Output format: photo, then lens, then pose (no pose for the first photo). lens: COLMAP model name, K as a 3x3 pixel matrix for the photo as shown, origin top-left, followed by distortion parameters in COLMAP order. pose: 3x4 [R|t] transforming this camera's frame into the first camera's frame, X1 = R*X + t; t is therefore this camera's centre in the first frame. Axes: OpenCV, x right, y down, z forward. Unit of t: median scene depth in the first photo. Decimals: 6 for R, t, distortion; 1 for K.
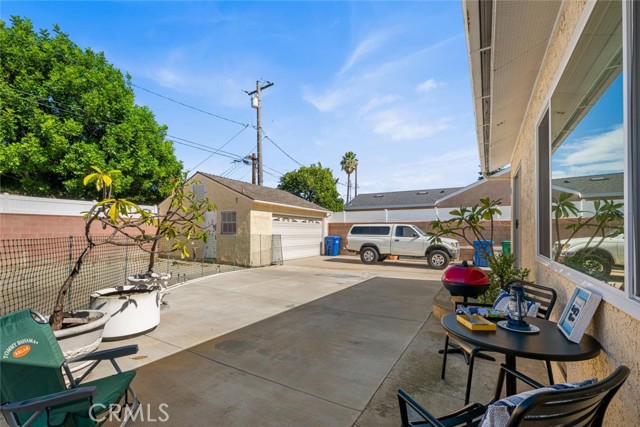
lens RADIAL K [[265.5, 0, 317.2], [0, 265.5, 231.0], [0, 0, 1]] dist [-0.002292, -0.000100]
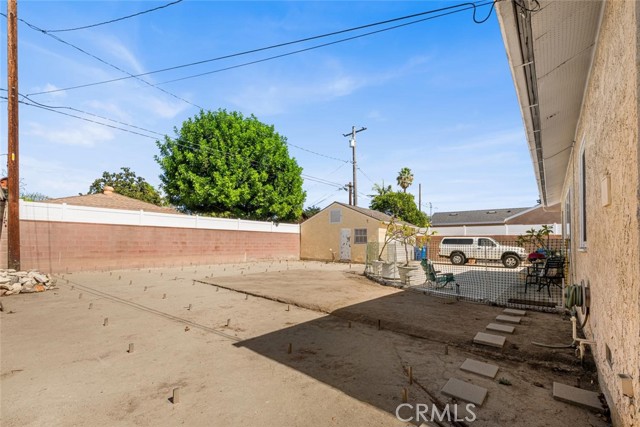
lens RADIAL K [[269.1, 0, 326.8], [0, 269.1, 236.6], [0, 0, 1]] dist [-0.001329, -0.000091]
pose [[0.992270, 0.001491, -0.124088, -0.309968], [-0.004528, 0.999697, -0.024197, 0.009525], [0.124015, 0.024571, 0.991976, -0.503880]]
